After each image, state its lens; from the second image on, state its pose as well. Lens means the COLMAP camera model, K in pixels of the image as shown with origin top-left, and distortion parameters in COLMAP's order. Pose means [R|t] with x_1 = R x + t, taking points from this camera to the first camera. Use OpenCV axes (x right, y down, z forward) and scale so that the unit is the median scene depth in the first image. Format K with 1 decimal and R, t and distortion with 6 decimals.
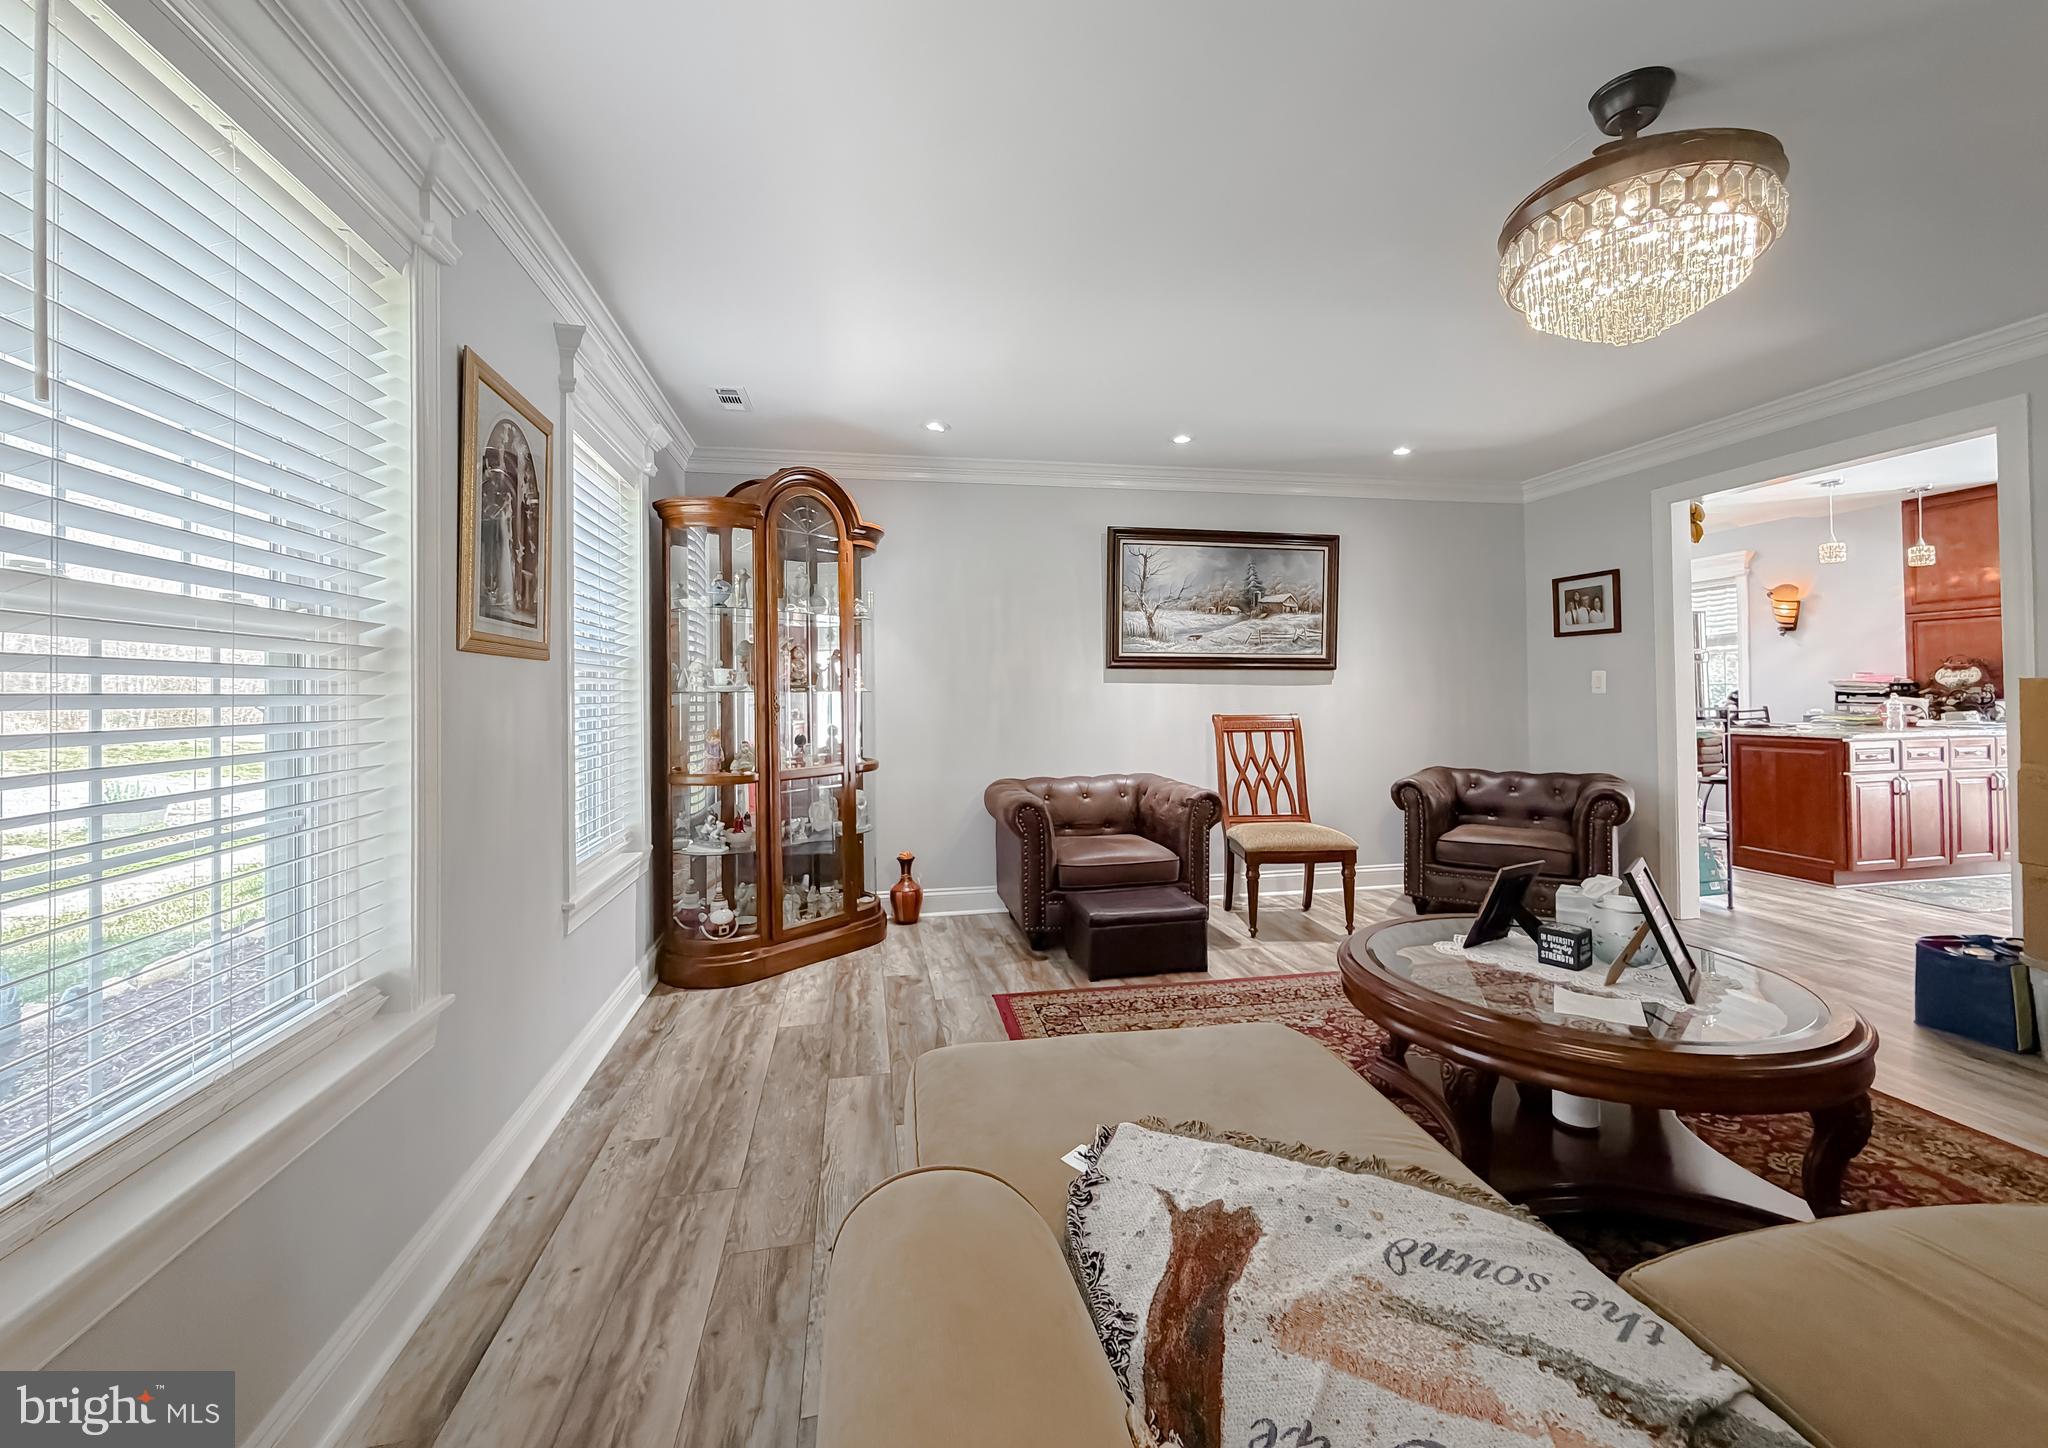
lens RADIAL K [[820.2, 0, 1019.6], [0, 820.2, 689.6], [0, 0, 1]] dist [0.000204, -0.000095]
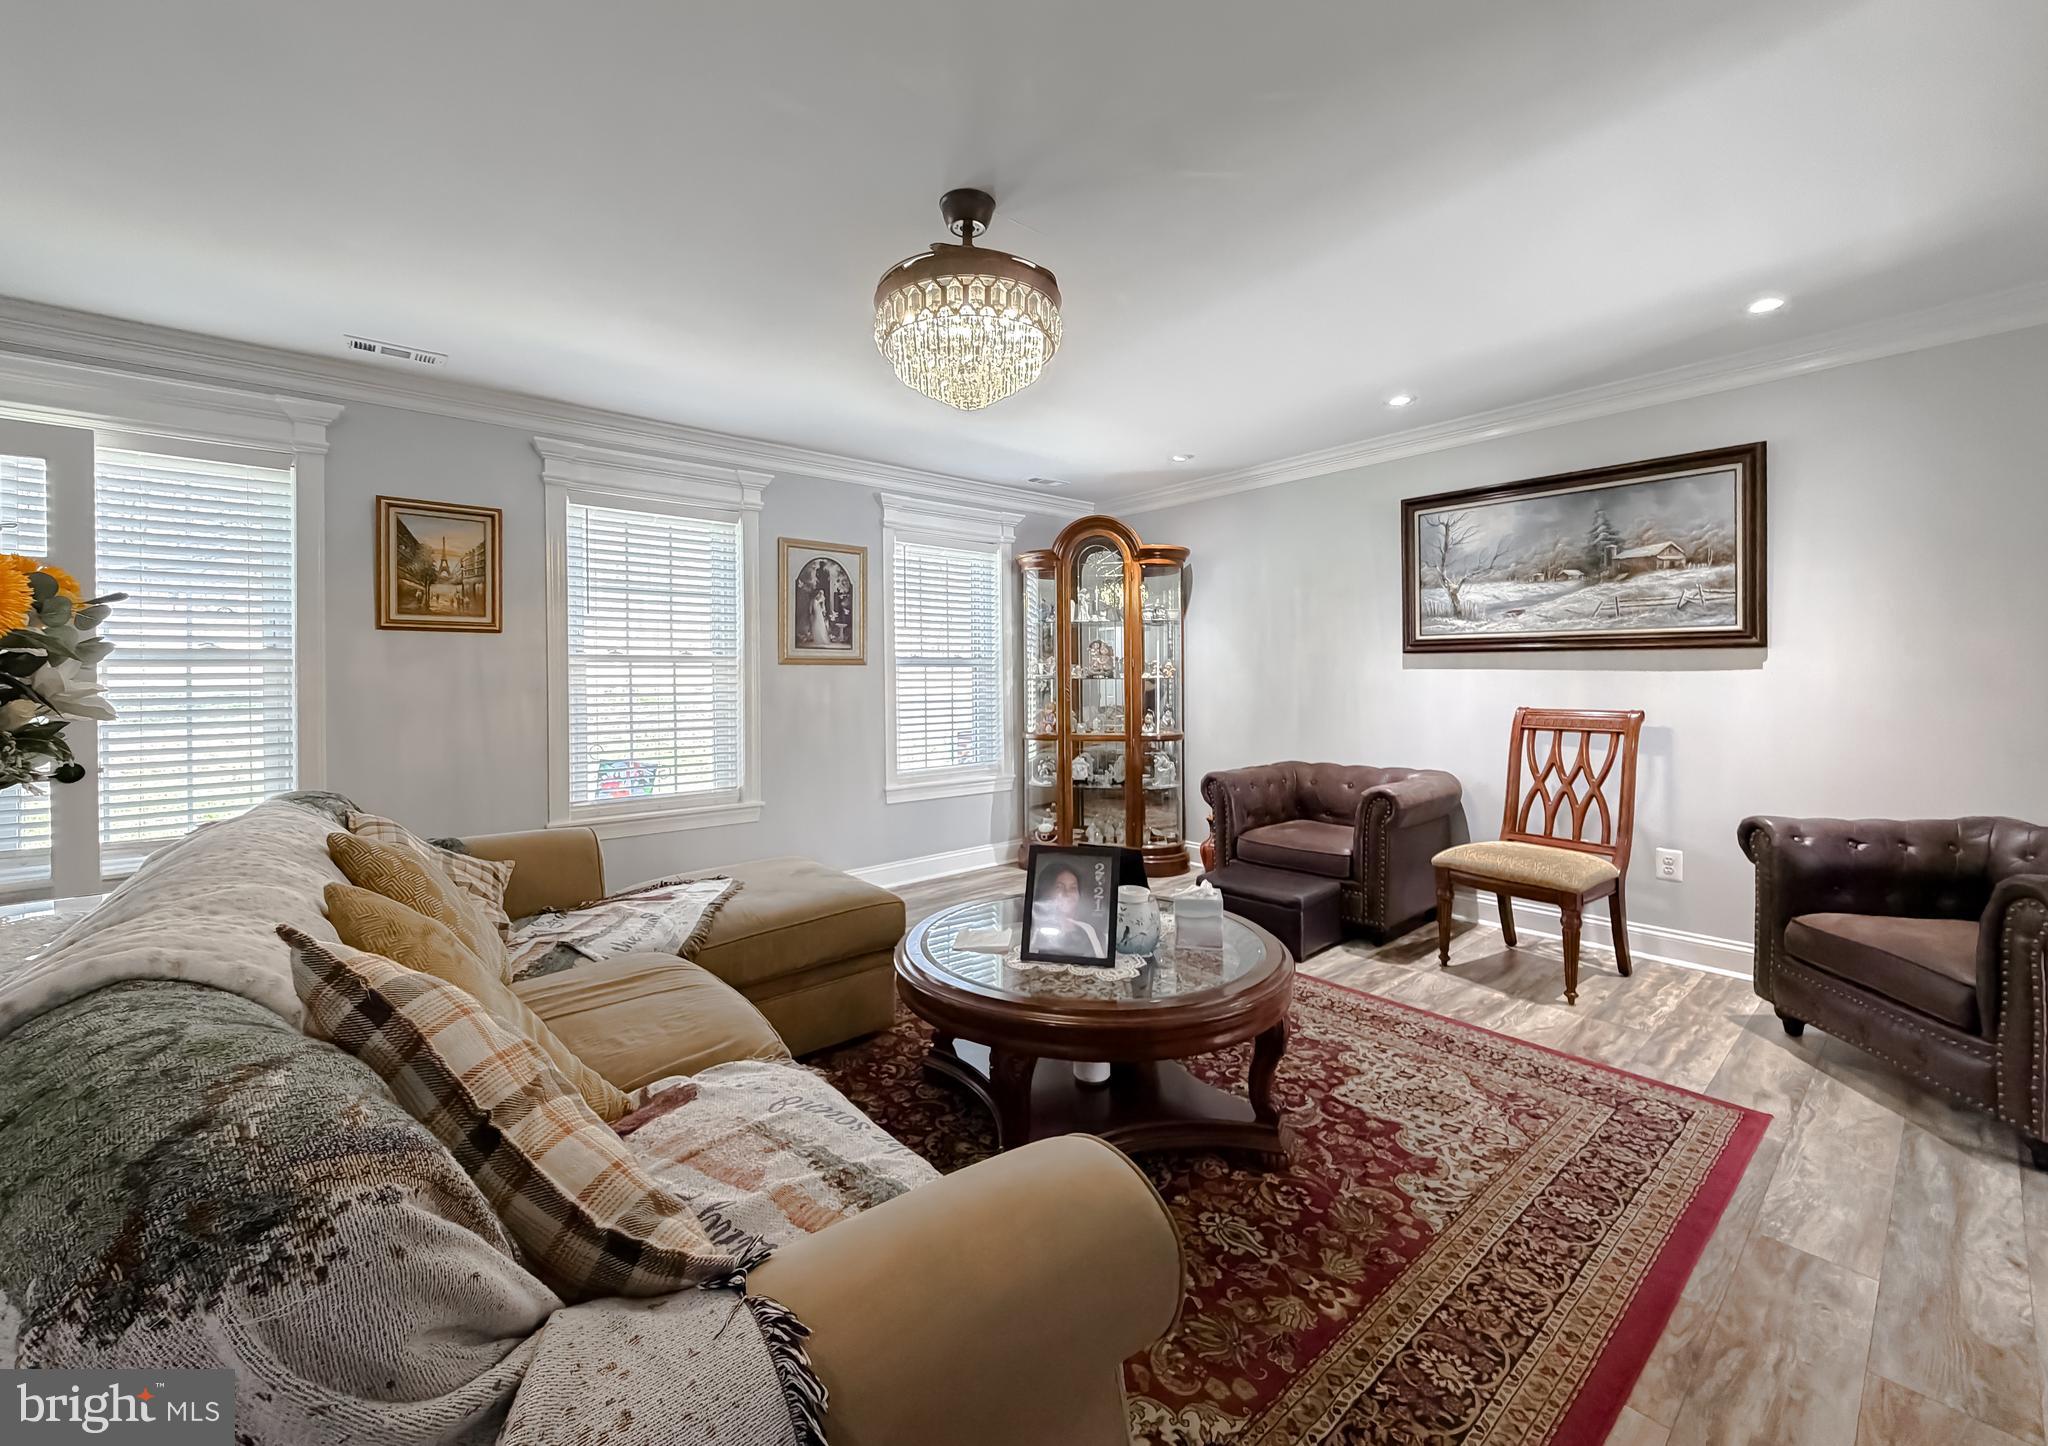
lens RADIAL K [[820.2, 0, 1019.6], [0, 820.2, 688.6], [0, 0, 1]] dist [0.000204, -0.000095]
pose [[0.502386, 0.018923, -0.864436, 0.682344], [0.009923, 0.999568, 0.027648, -0.015617], [0.864586, -0.022468, 0.501981, 0.158540]]
